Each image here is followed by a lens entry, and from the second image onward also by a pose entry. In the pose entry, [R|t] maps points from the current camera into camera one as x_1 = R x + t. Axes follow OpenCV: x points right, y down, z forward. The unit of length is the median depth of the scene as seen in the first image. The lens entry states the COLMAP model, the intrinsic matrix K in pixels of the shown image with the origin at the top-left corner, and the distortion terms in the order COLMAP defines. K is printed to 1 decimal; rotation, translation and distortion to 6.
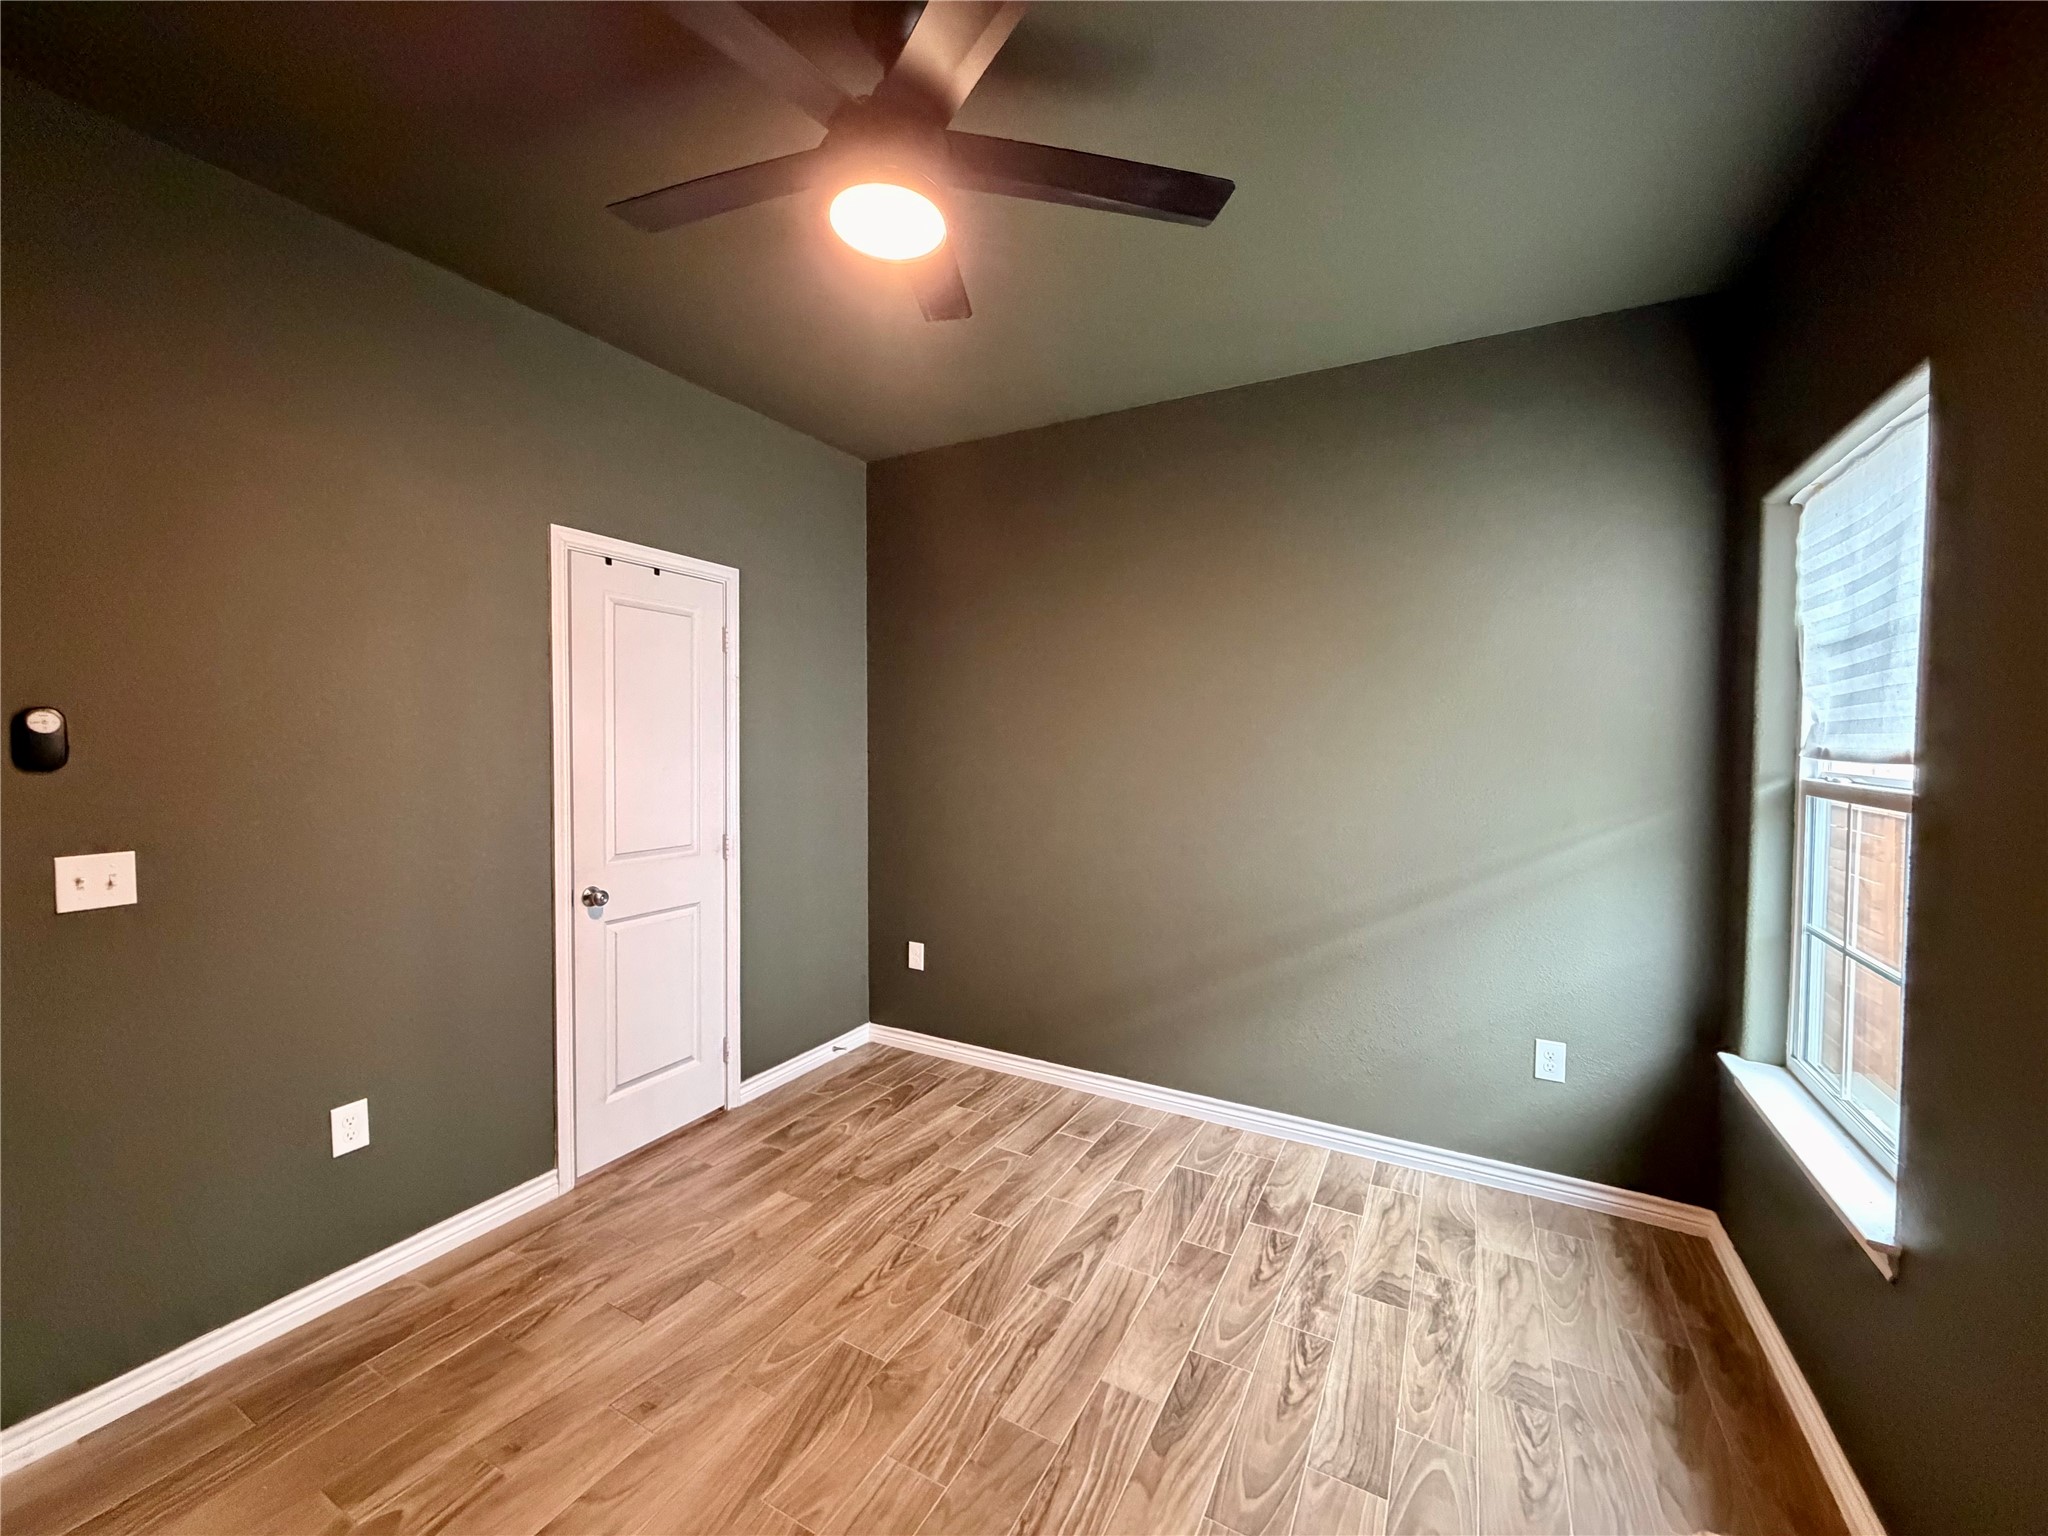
lens RADIAL K [[831.4, 0, 1024.0], [0, 831.4, 768.0], [0, 0, 1]] dist [0.003417, 0.000049]
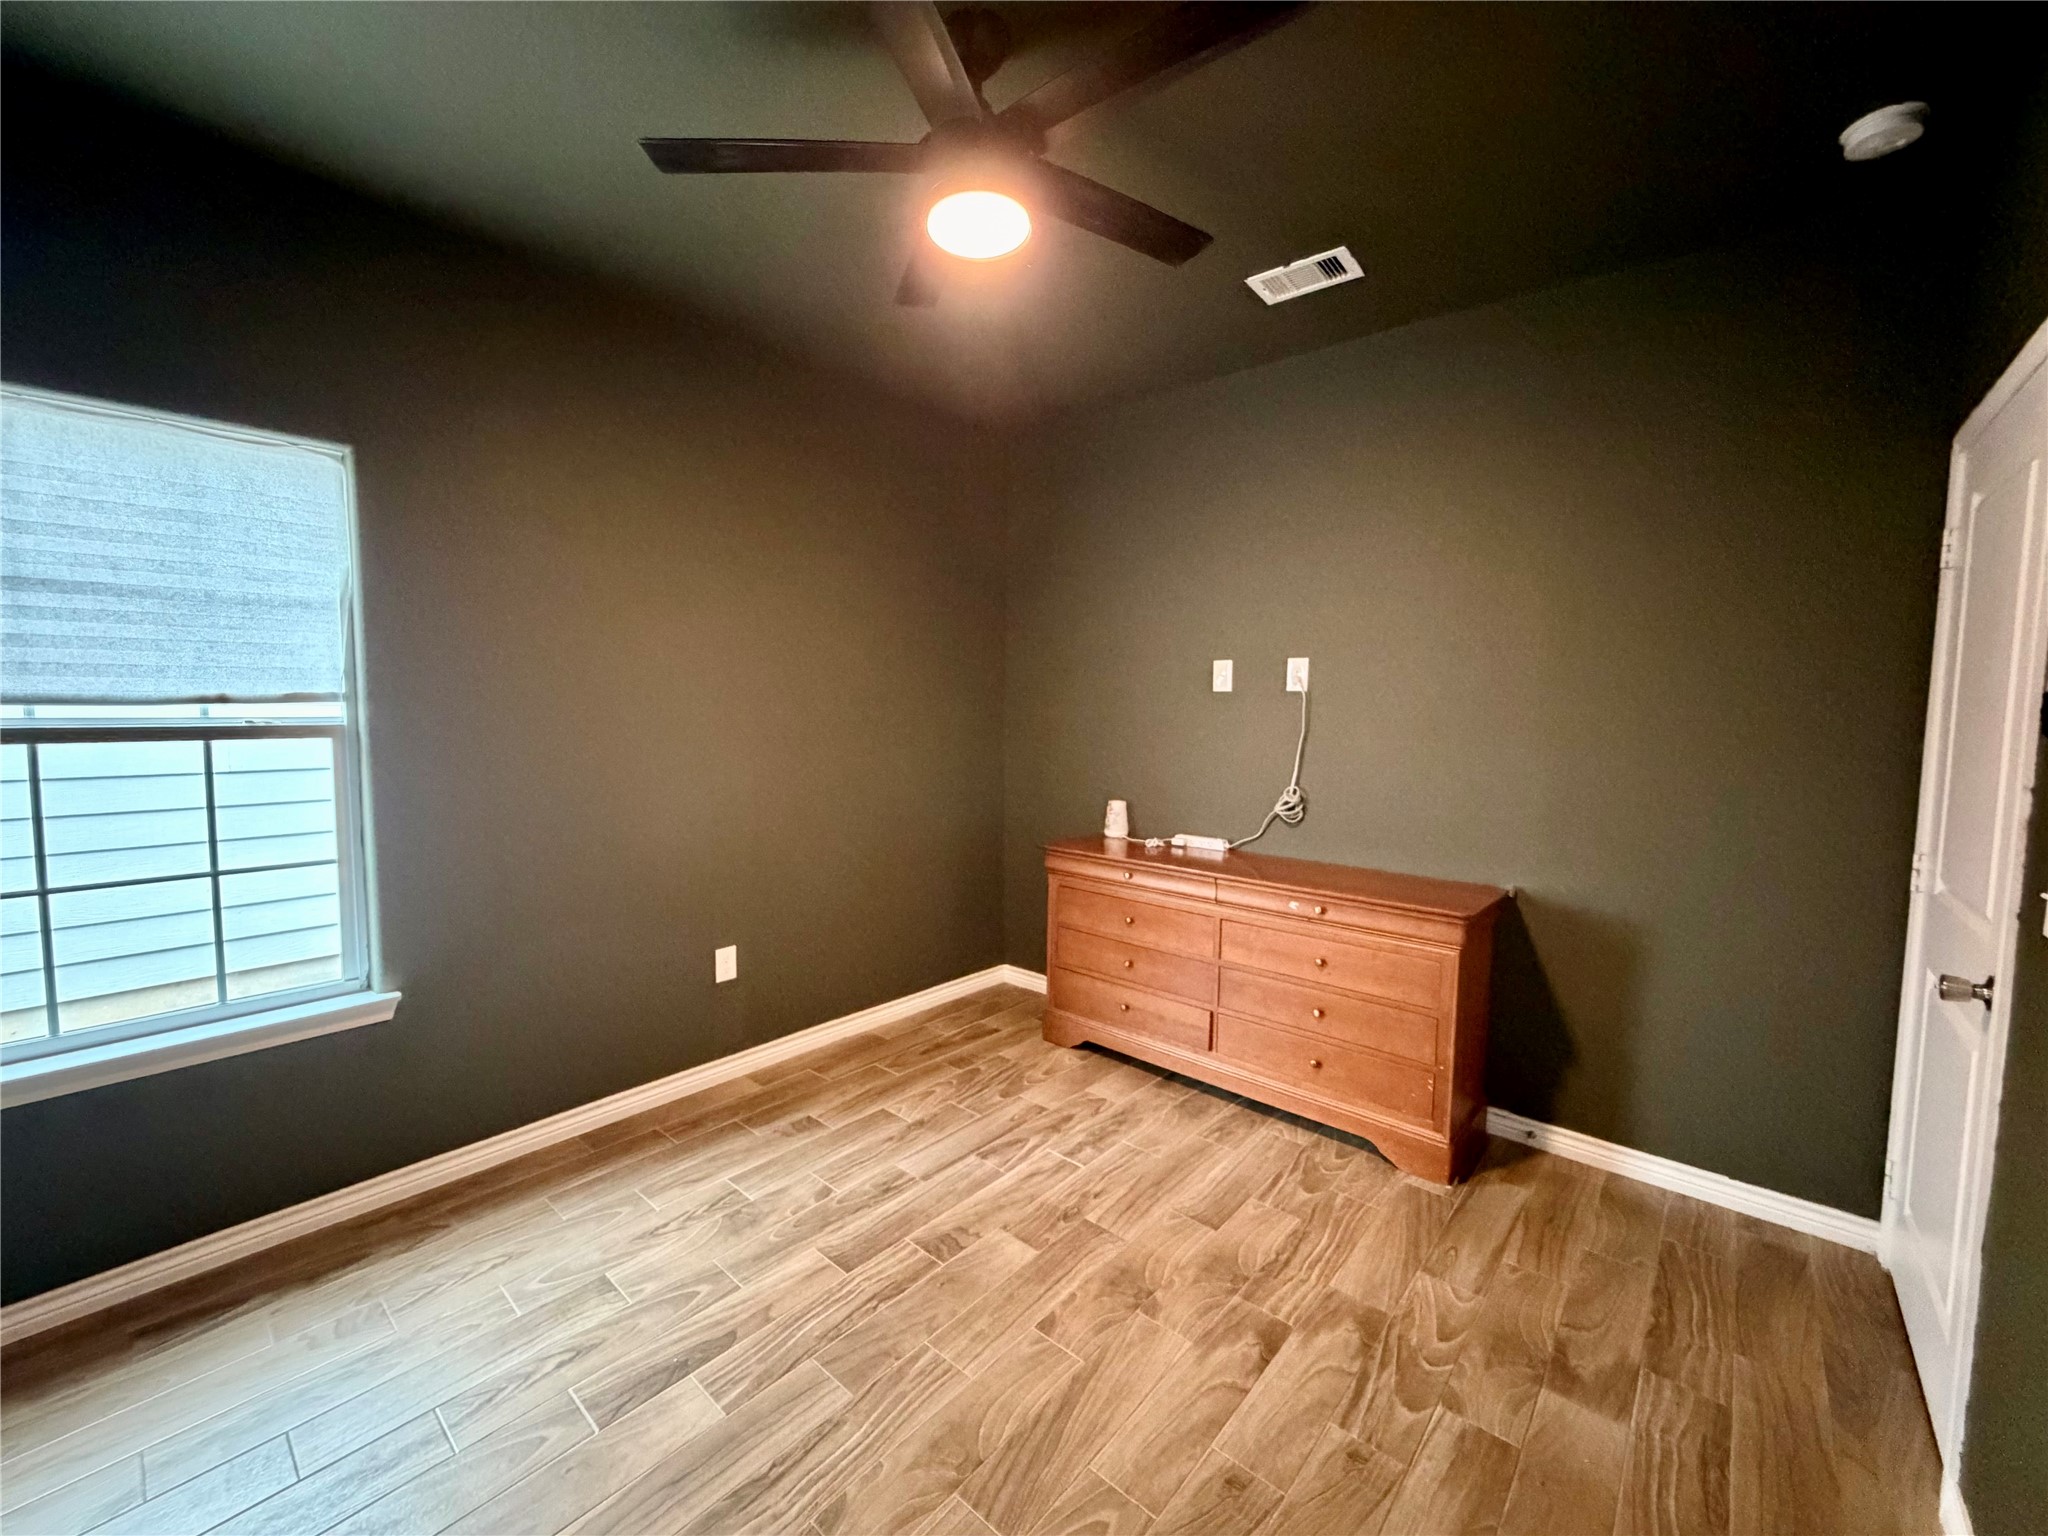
lens RADIAL K [[831.4, 0, 1024.0], [0, 831.4, 768.0], [0, 0, 1]] dist [0.003417, 0.000049]
pose [[-0.977055, -0.032378, 0.210513, -0.409134], [-0.007939, 0.993227, 0.115916, -0.055441], [-0.212840, 0.111585, -0.970695, 1.847621]]
